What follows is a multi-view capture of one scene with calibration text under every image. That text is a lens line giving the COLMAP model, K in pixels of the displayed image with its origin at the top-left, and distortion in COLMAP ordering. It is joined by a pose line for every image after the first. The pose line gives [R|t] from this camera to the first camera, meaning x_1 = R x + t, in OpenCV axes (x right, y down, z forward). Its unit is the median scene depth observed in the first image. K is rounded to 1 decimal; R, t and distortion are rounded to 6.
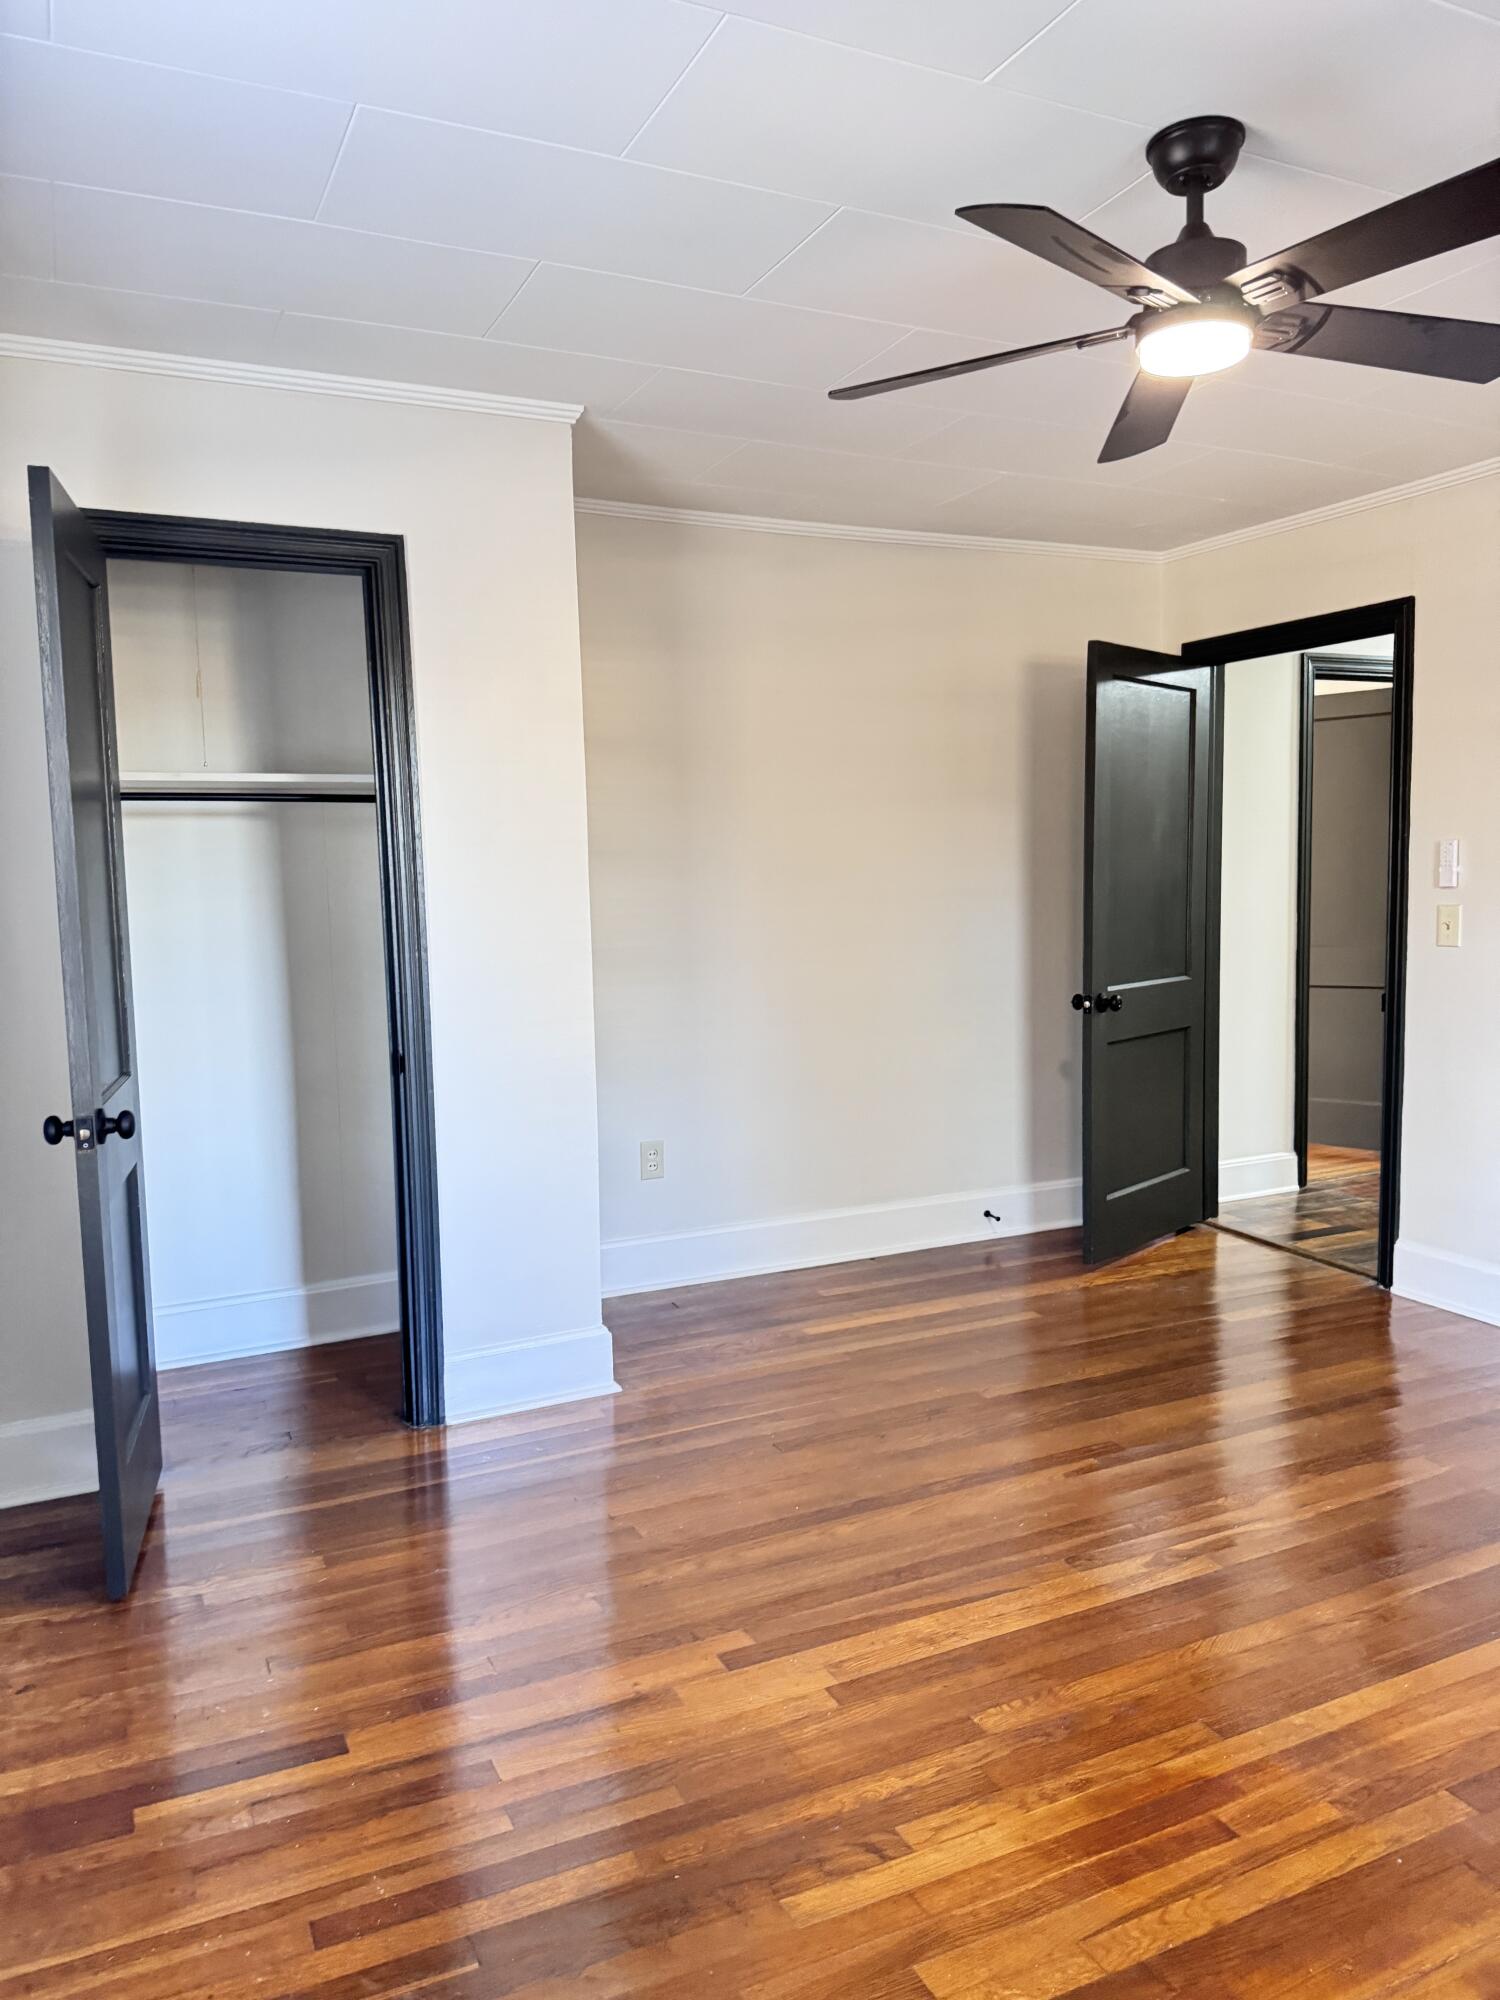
lens RADIAL K [[1397.6, 0, 744.9], [0, 1397.6, 1002.7], [0, 0, 1]] dist [0.095415, -0.108878]
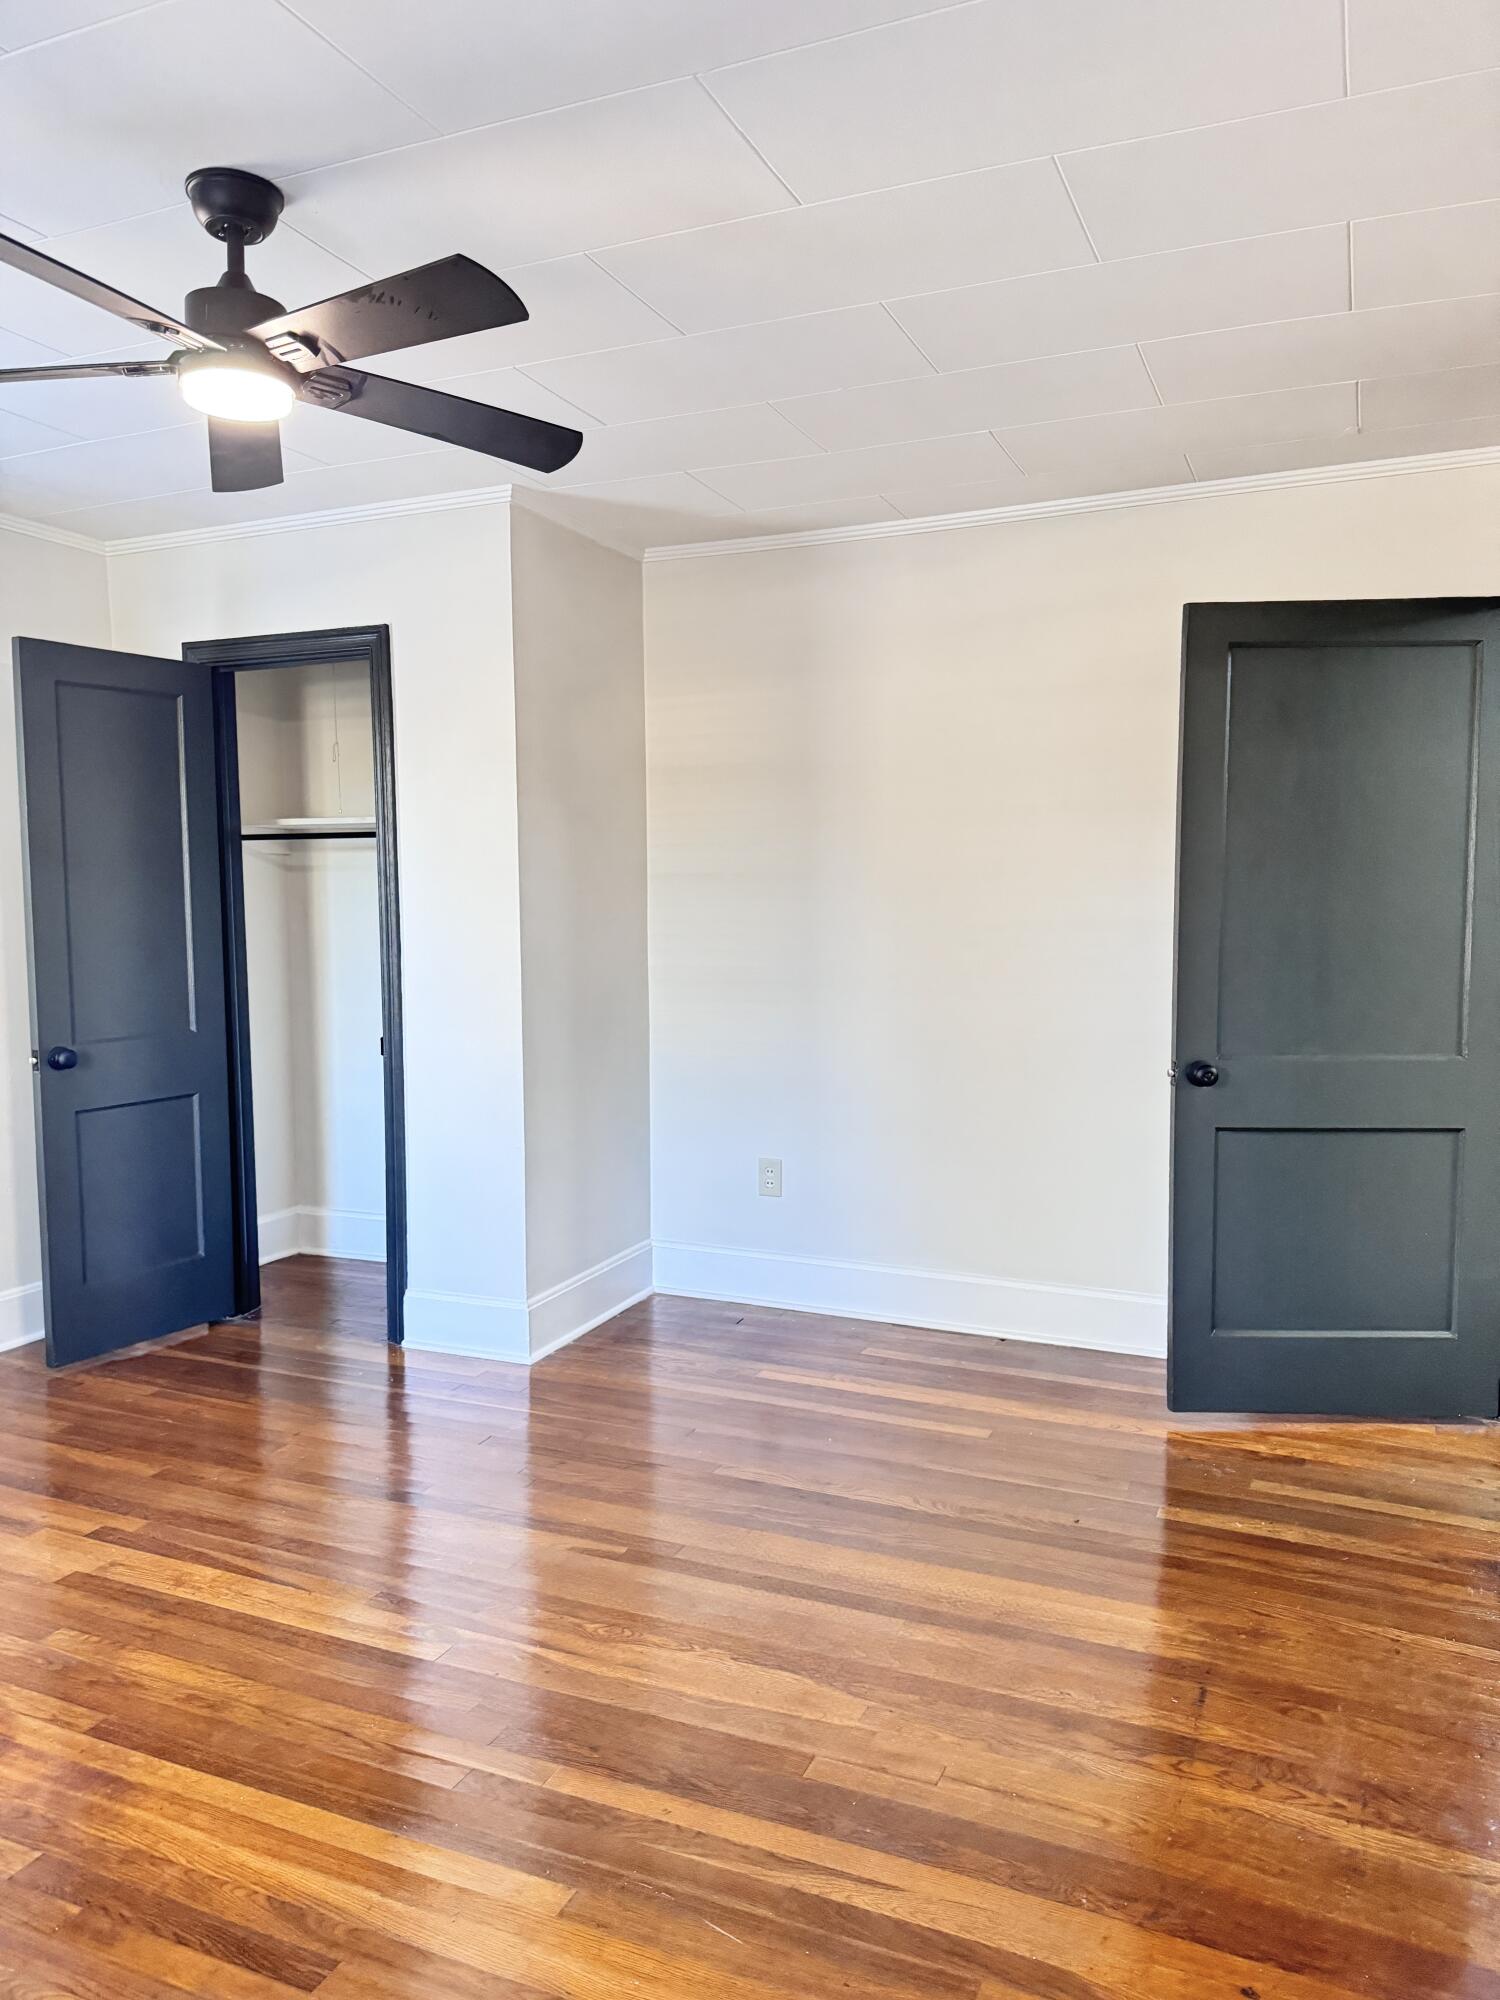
lens RADIAL K [[1397.6, 0, 744.9], [0, 1397.6, 1002.7], [0, 0, 1]] dist [0.095415, -0.108878]
pose [[0.654940, 0.085214, -0.750861, 0.931712], [-0.076238, 0.996003, 0.046536, -0.079789], [0.751825, 0.026766, 0.658819, 0.424592]]
